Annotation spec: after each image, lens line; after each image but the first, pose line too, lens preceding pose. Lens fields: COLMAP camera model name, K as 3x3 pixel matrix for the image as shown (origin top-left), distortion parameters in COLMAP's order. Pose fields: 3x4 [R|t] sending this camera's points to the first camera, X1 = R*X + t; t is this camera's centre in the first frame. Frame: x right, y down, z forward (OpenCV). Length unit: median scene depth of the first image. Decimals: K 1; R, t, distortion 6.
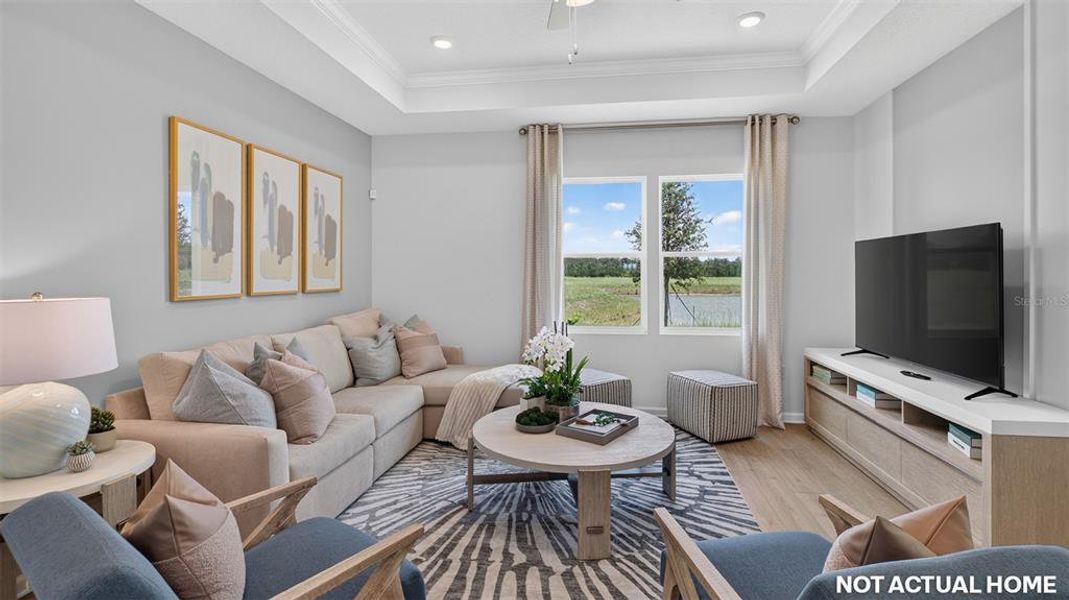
lens RADIAL K [[491.7, 0, 540.8], [0, 491.7, 275.5], [0, 0, 1]] dist [-0.007473, 0.002604]
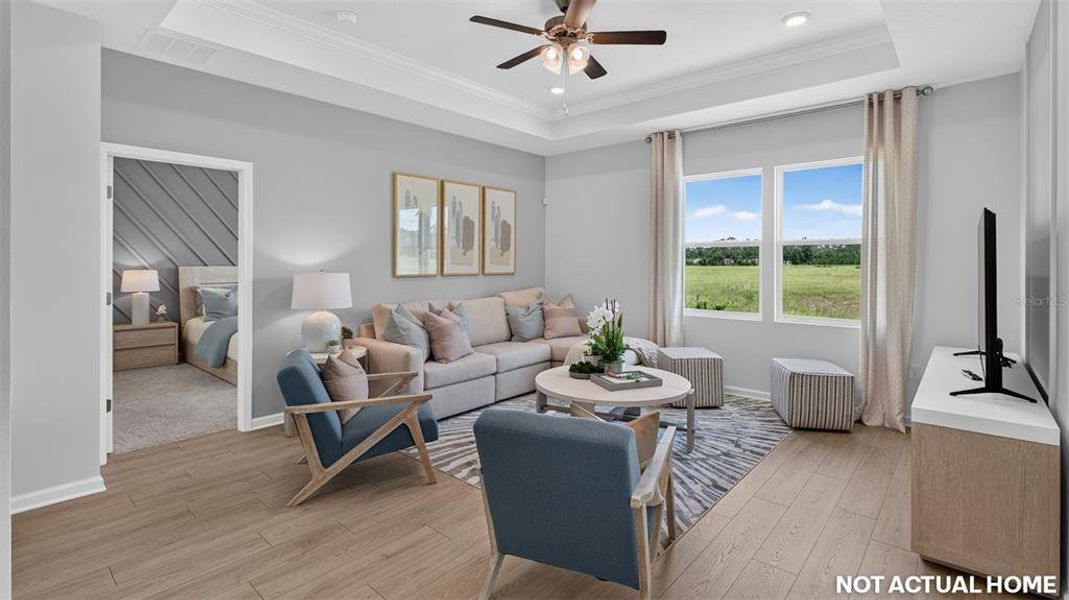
lens RADIAL K [[491.7, 0, 534.8], [0, 491.7, 264.8], [0, 0, 1]] dist [-0.007473, 0.002604]
pose [[0.840661, 0.006700, -0.541520, 0.457317], [-0.005196, 0.999977, 0.004307, -0.000535], [0.541536, -0.000807, 0.840677, -0.156410]]
